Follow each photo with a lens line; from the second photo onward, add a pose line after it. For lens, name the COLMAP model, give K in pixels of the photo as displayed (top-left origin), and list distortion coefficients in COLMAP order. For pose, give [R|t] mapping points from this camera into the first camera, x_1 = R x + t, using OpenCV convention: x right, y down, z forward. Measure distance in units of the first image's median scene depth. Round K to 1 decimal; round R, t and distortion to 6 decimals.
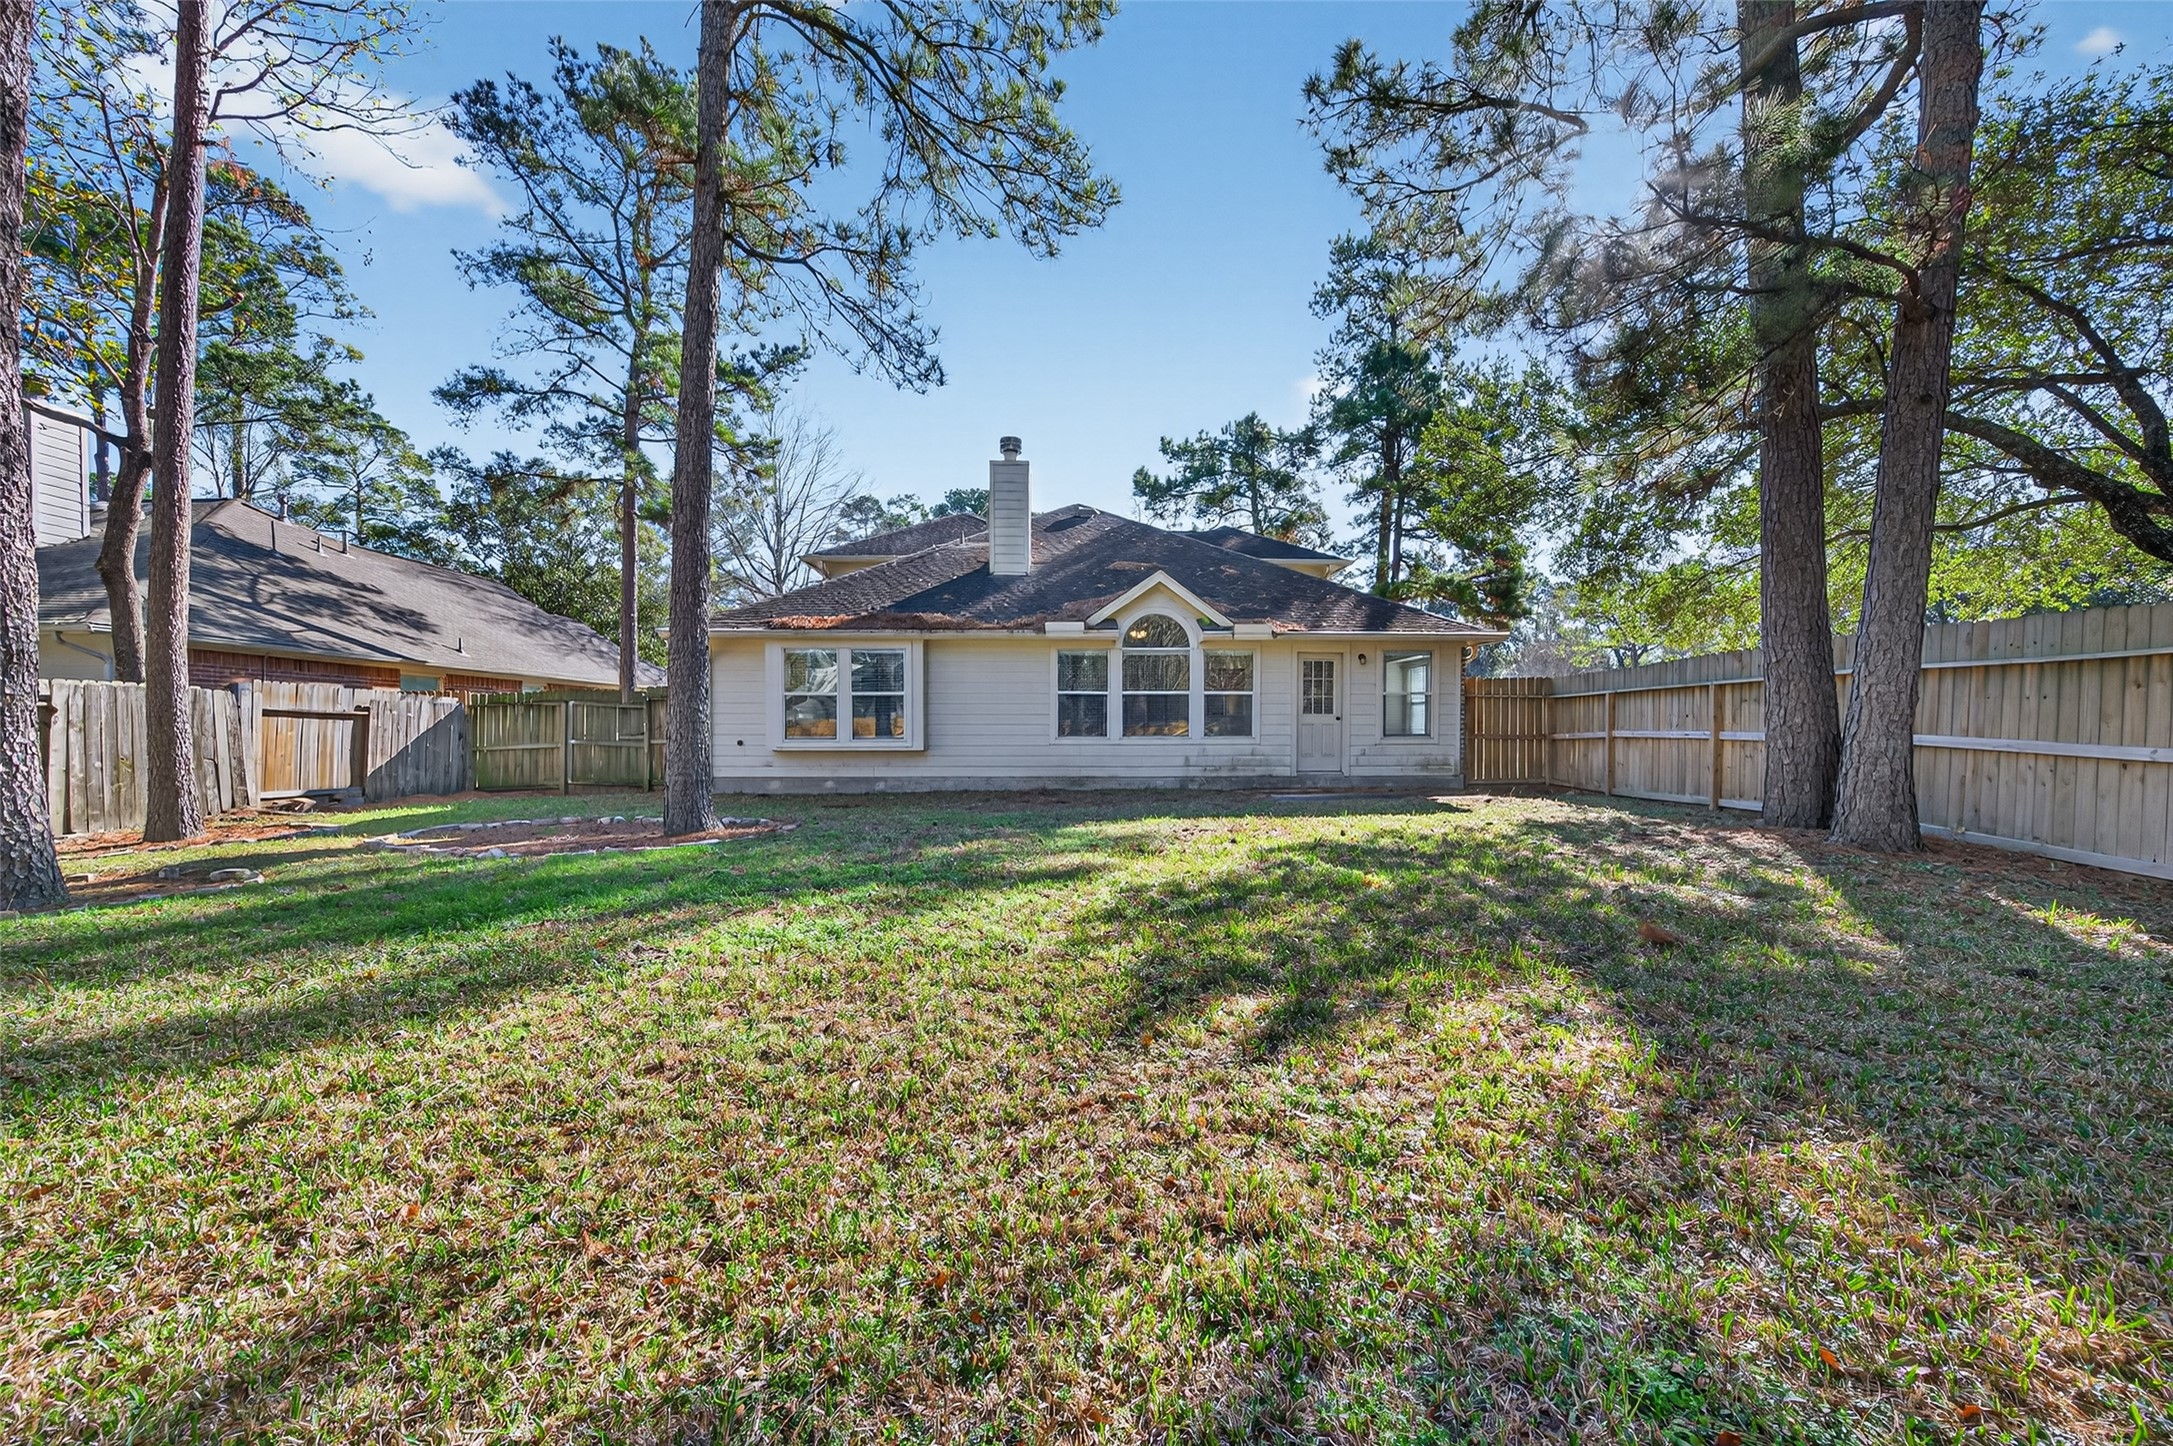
lens RADIAL K [[843.4, 0, 1088.7], [0, 843.4, 730.0], [0, 0, 1]] dist [0.010286, -0.000247]
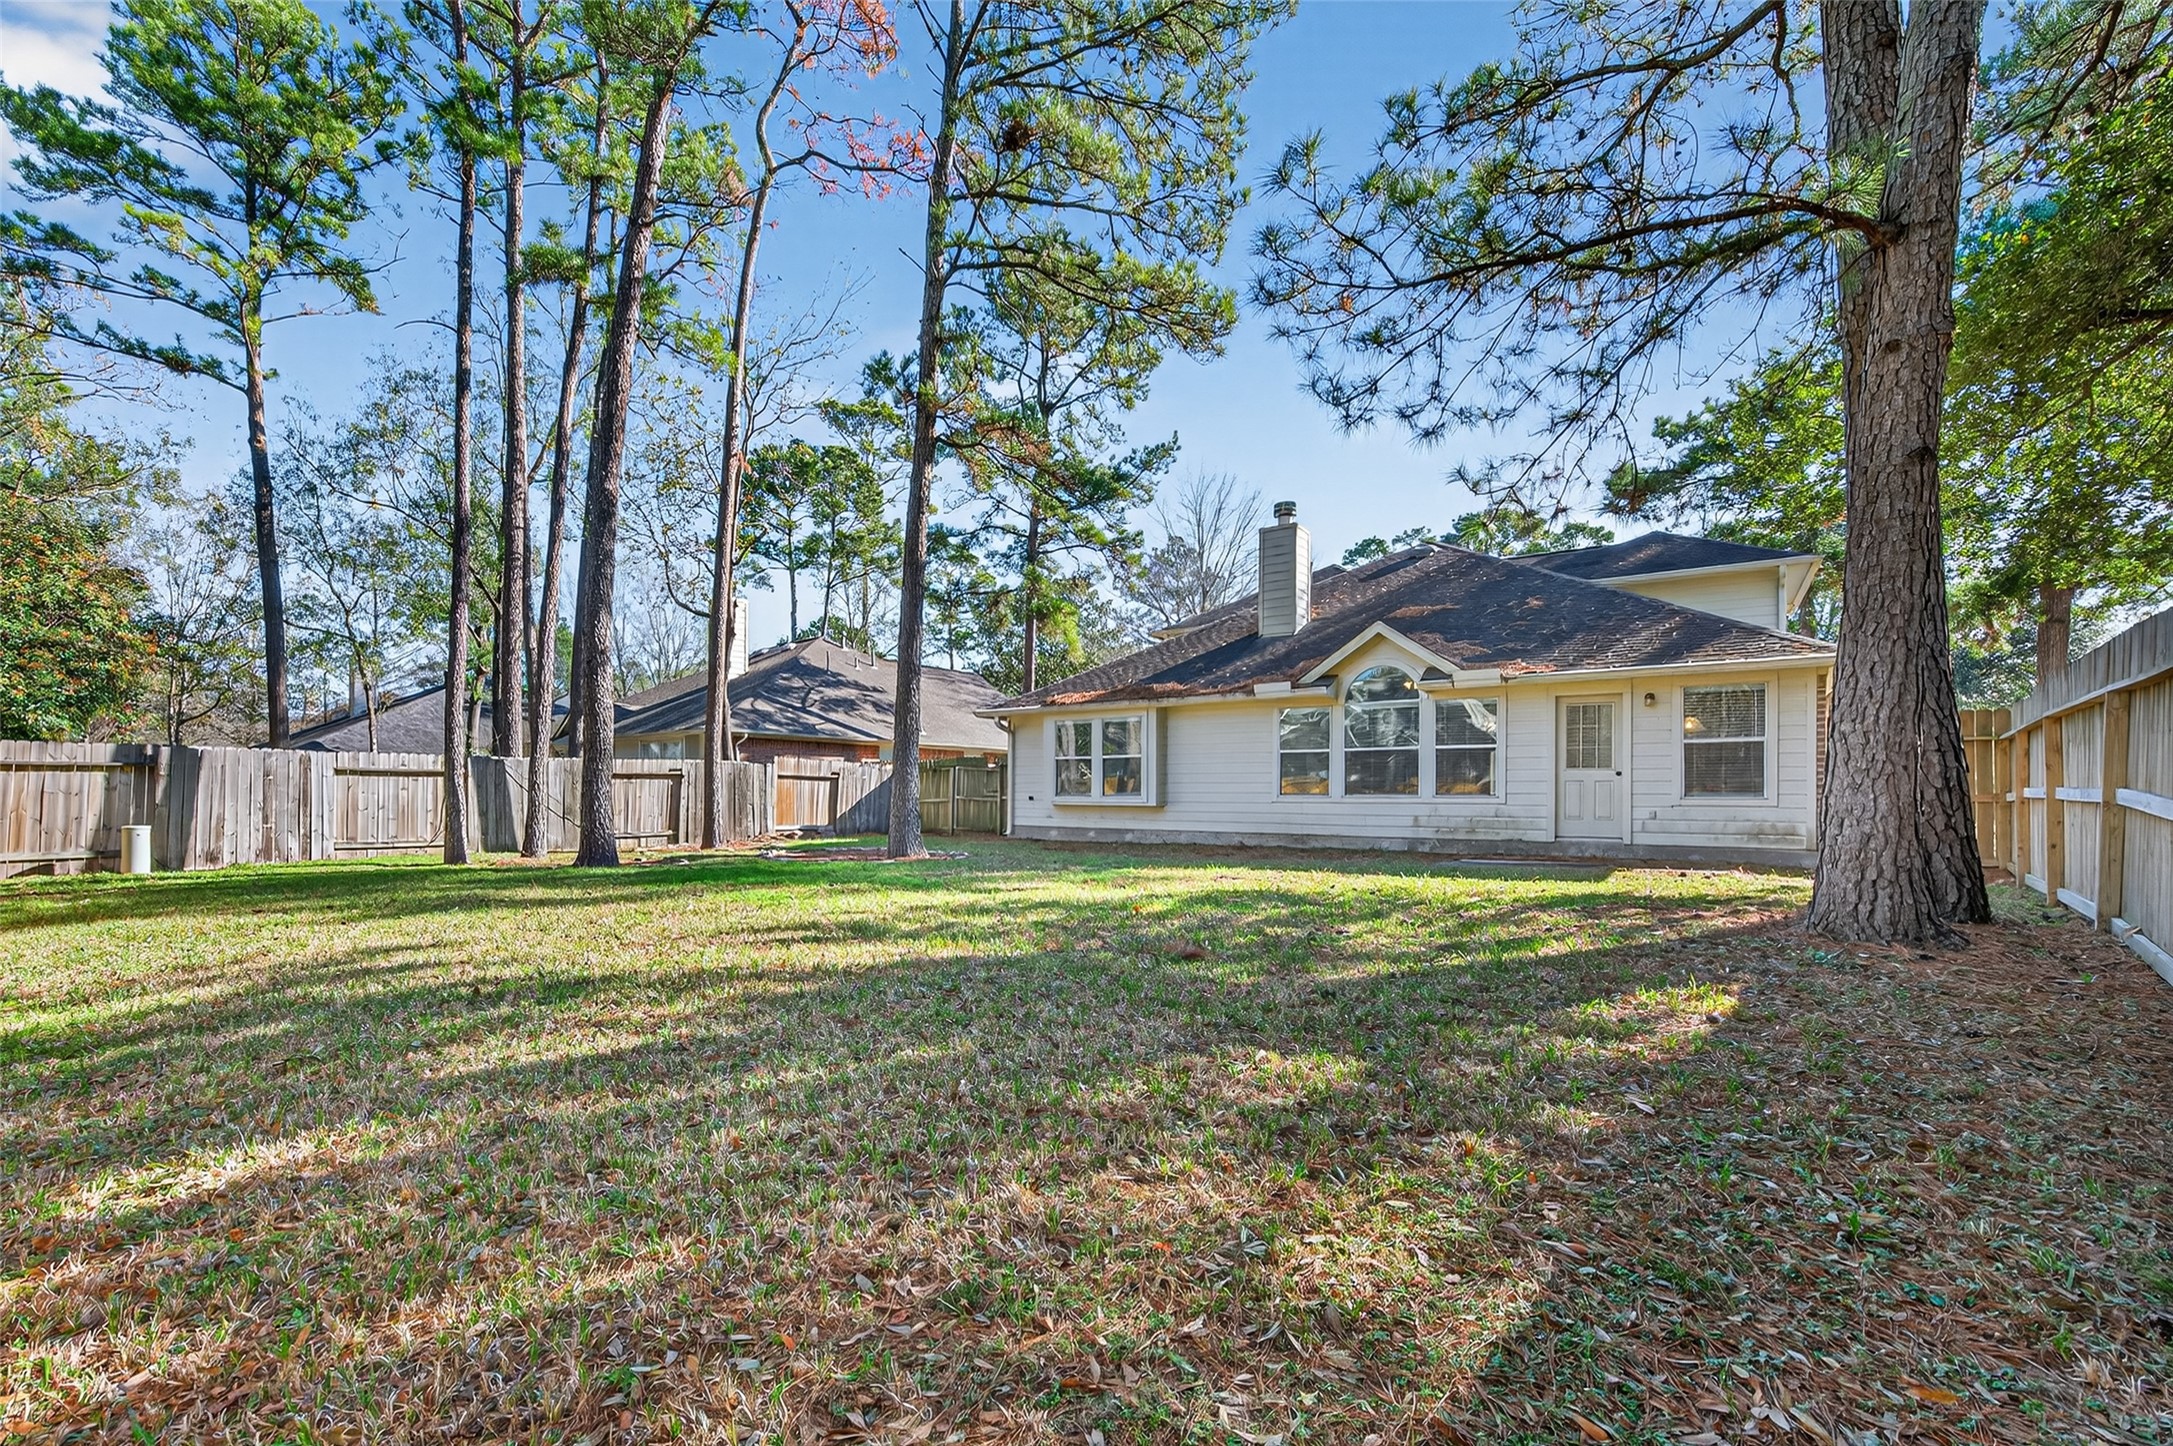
lens RADIAL K [[953.8, 0, 1085.6], [0, 953.8, 751.2], [0, 0, 1]] dist [-0.000669, -0.000103]
pose [[0.782772, -0.023927, -0.621849, 0.484240], [-0.000245, 0.999249, -0.038758, 0.000647], [0.622309, 0.030491, 0.782178, -0.048348]]
